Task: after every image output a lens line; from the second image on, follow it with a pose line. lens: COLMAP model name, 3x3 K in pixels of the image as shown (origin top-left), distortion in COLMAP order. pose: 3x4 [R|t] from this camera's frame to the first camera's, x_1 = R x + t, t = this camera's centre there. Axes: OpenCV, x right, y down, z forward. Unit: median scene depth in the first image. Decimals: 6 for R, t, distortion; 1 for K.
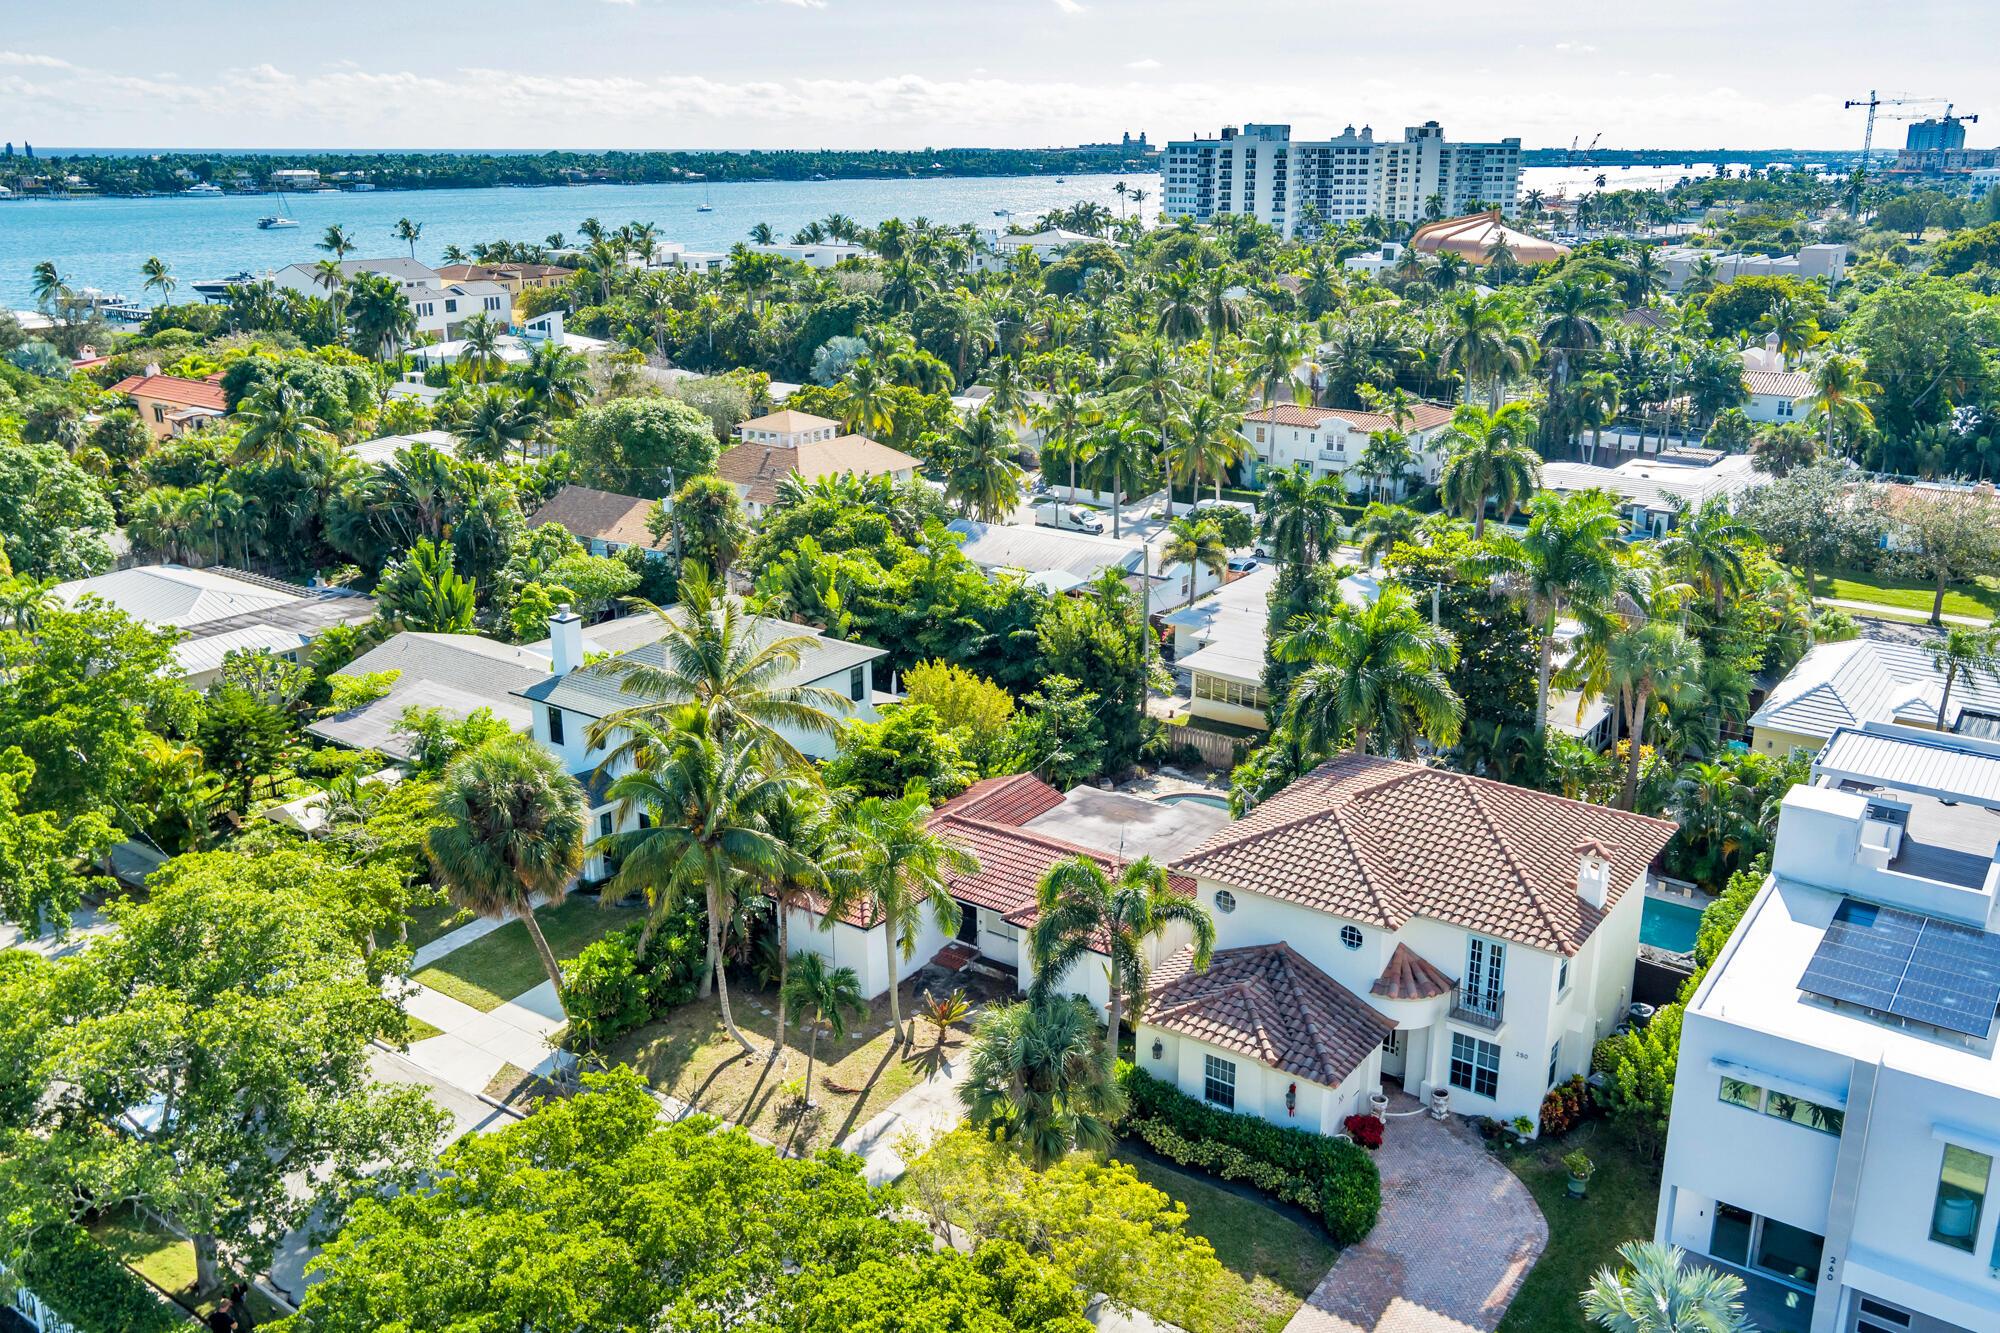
lens RADIAL K [[1639.7, 0, 1026.0], [0, 1639.7, 668.0], [0, 0, 1]] dist [0.000312, 0.001880]
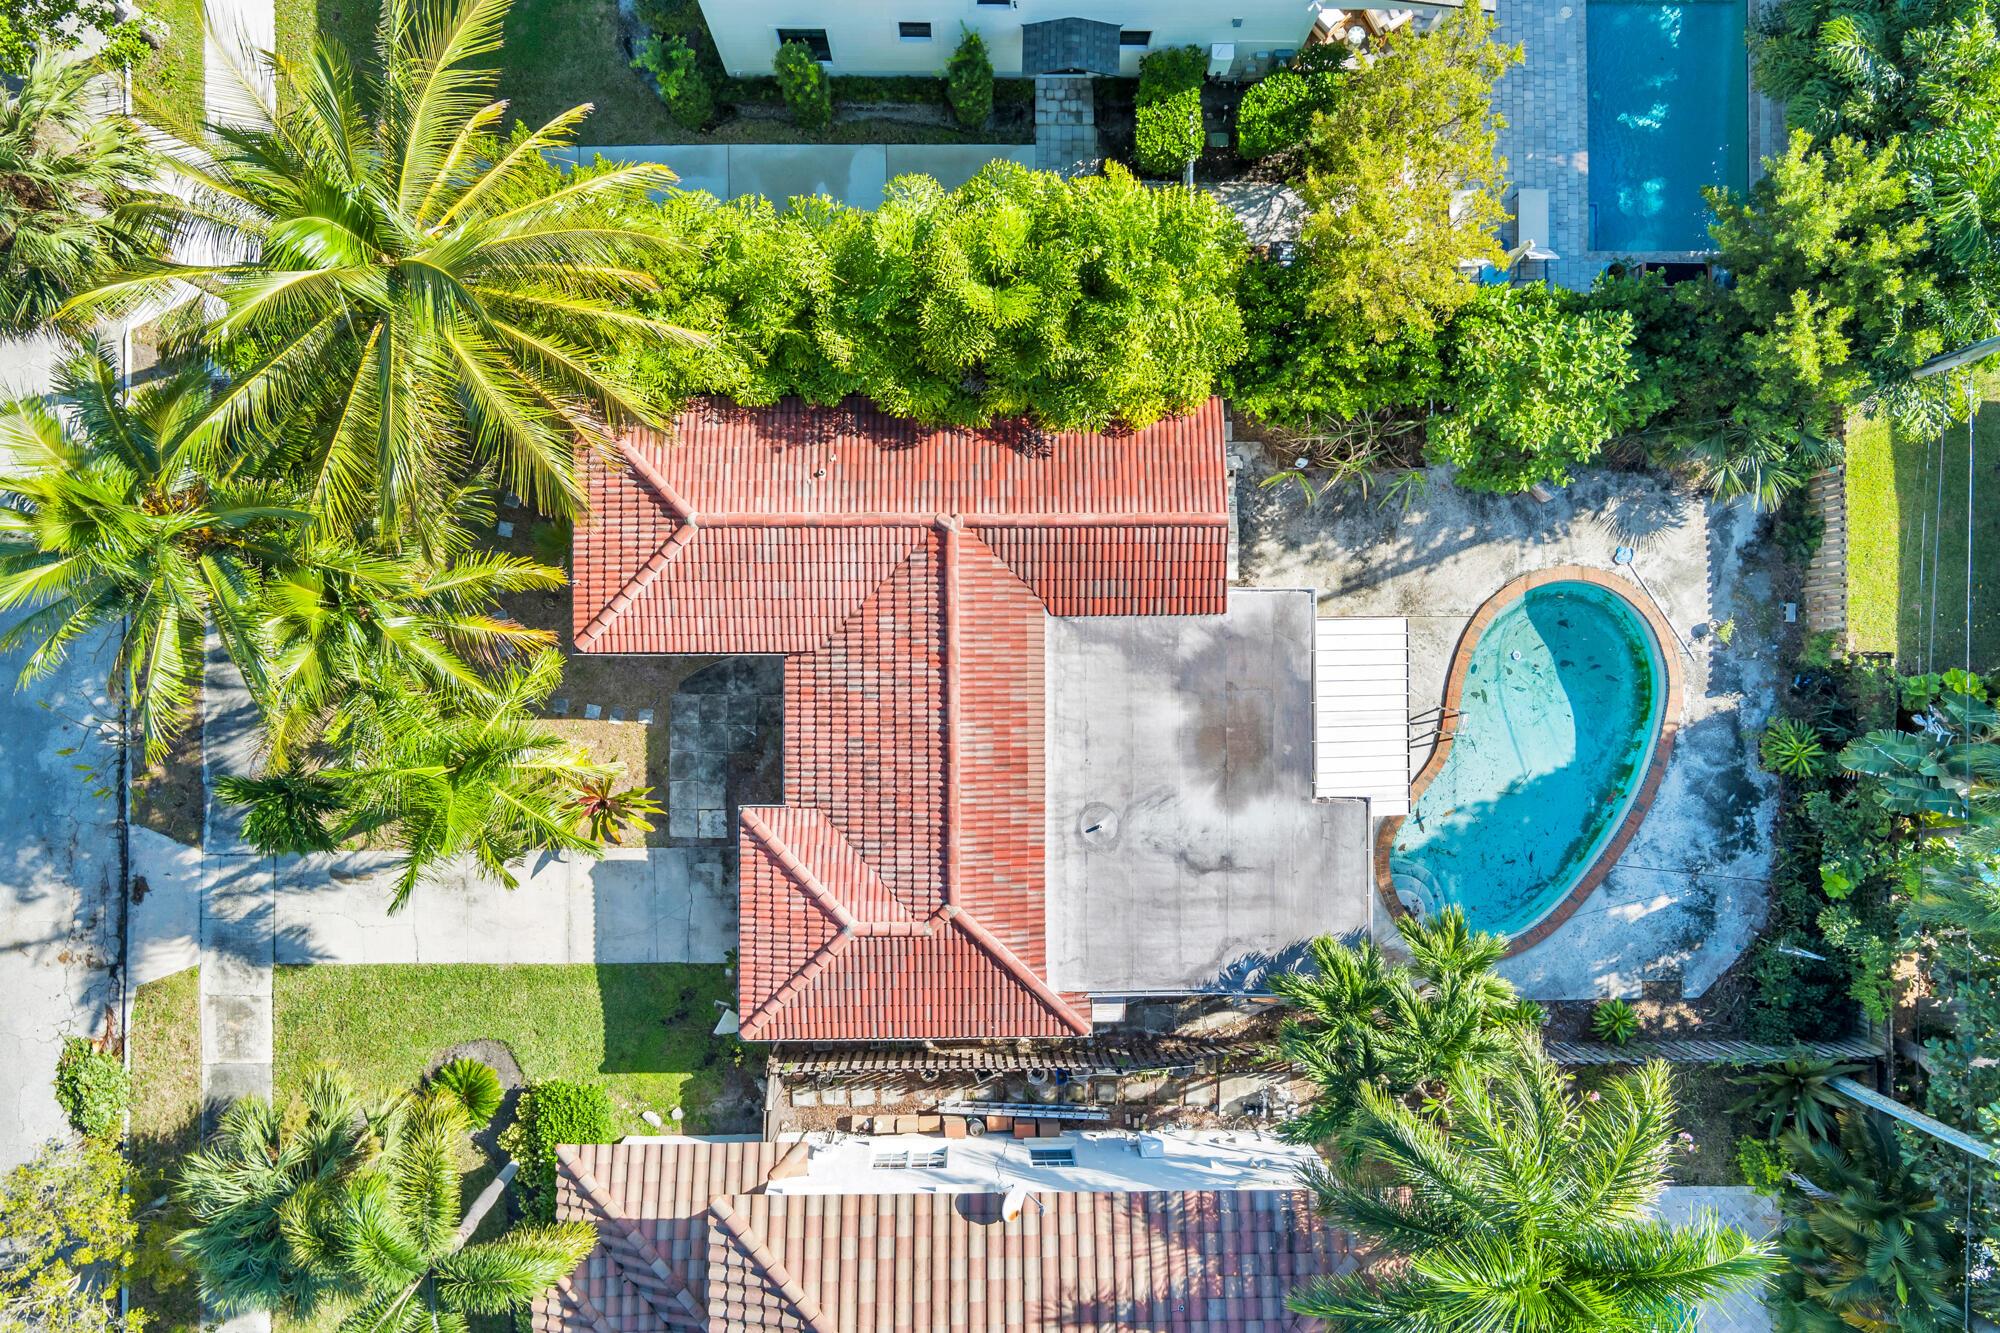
lens RADIAL K [[1586.9, 0, 994.3], [0, 1586.9, 691.8], [0, 0, 1]] dist [-0.008808, 0.007888]
pose [[0.586895, 0.809638, 0.006393, 0.000410], [-0.261466, 0.182048, 0.947889, -0.397692], [0.766283, -0.557983, 0.318536, 0.876183]]
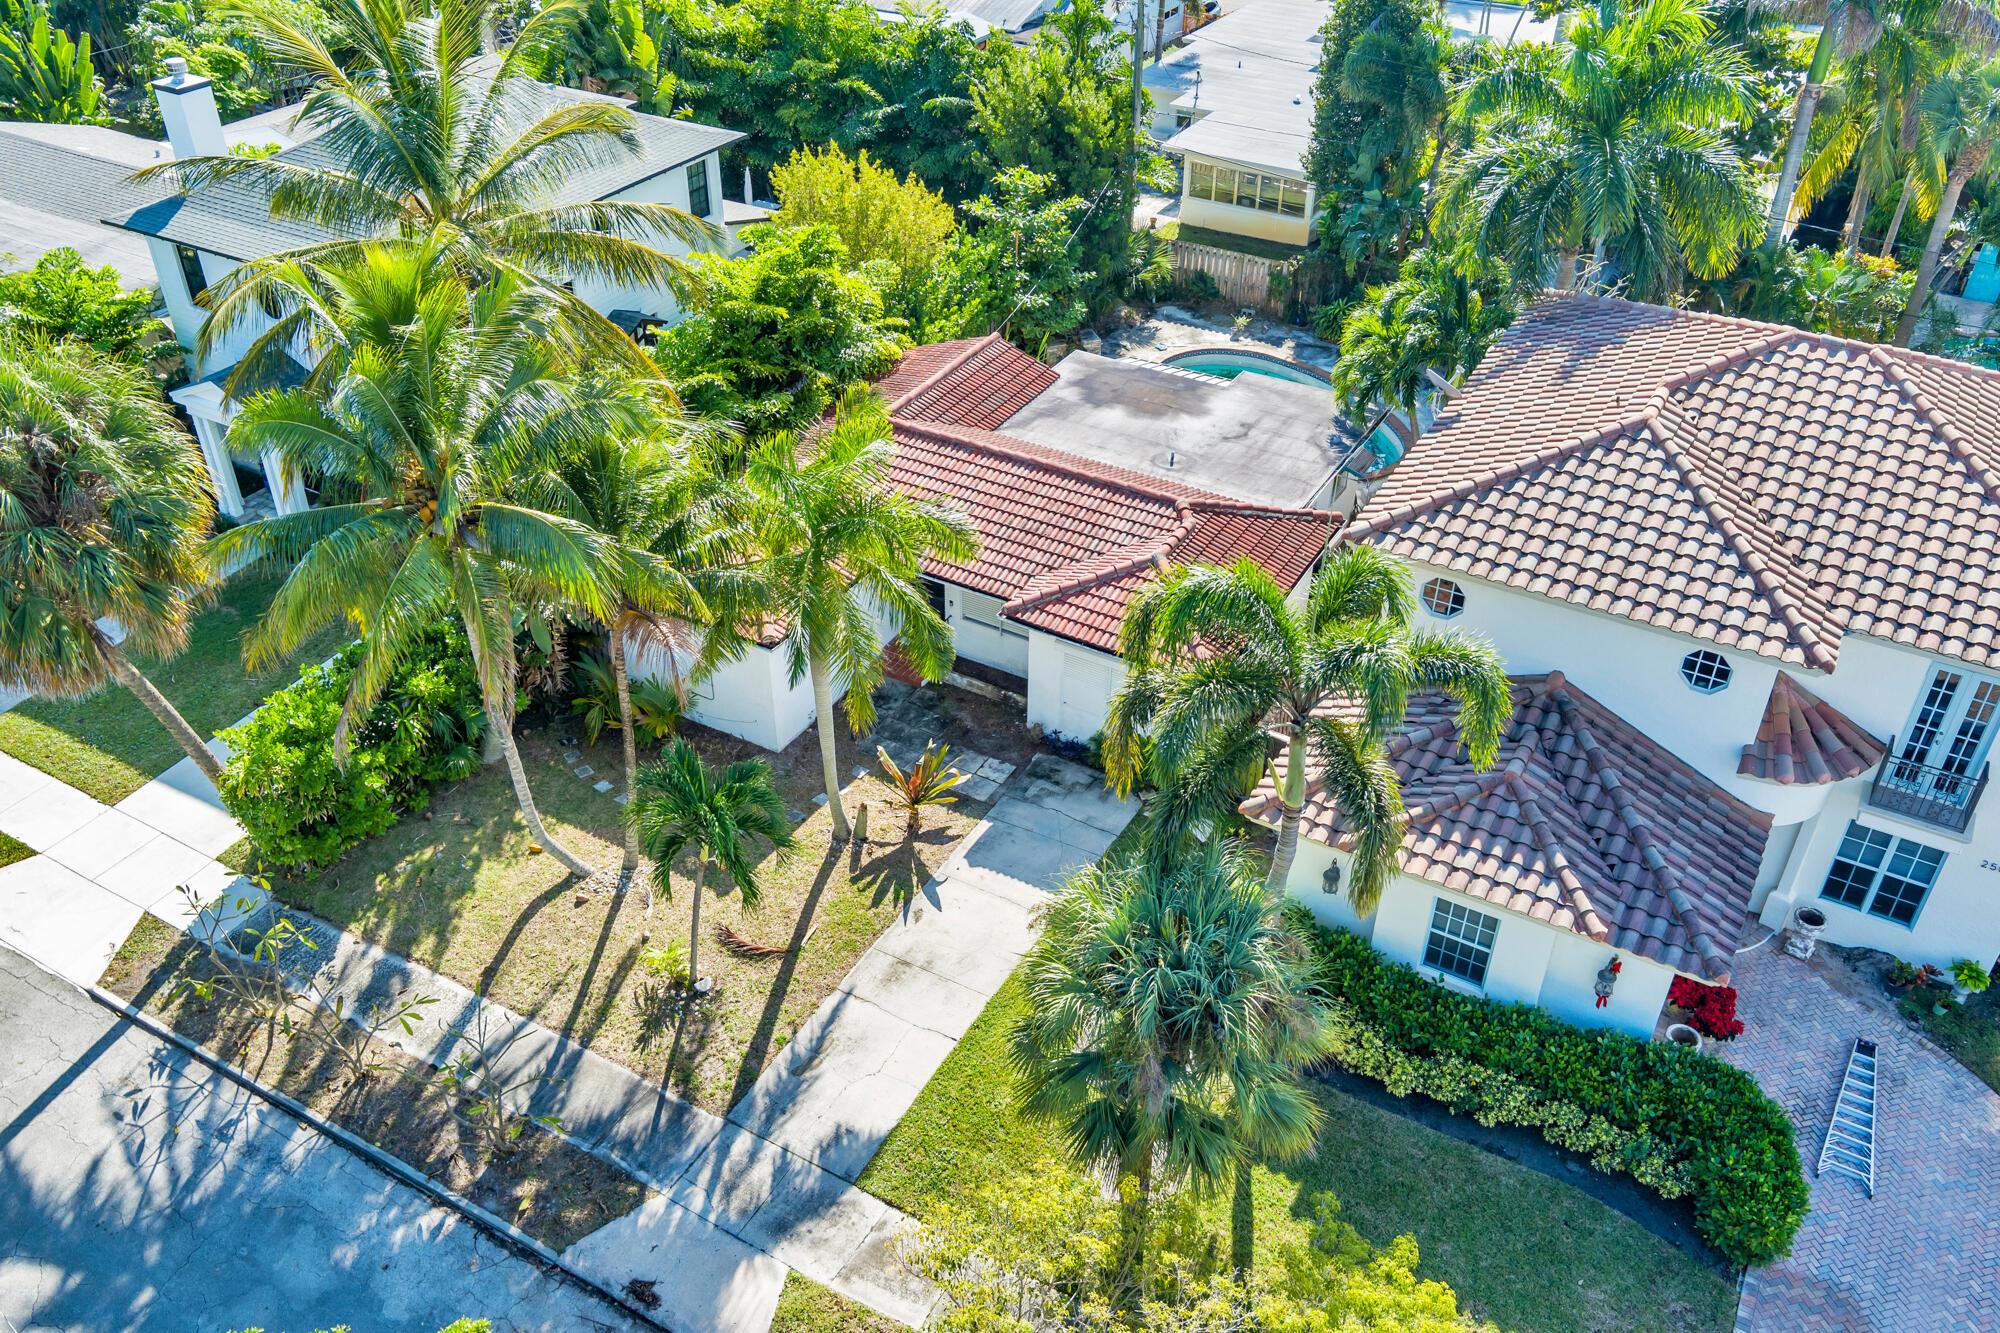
lens RADIAL K [[1586.9, 0, 994.3], [0, 1586.9, 691.8], [0, 0, 1]] dist [-0.008808, 0.007888]
pose [[0.995391, -0.050252, 0.081675, -0.061731], [0.021762, 0.947852, 0.317966, 0.001743], [-0.093394, -0.314723, 0.944578, 0.446178]]
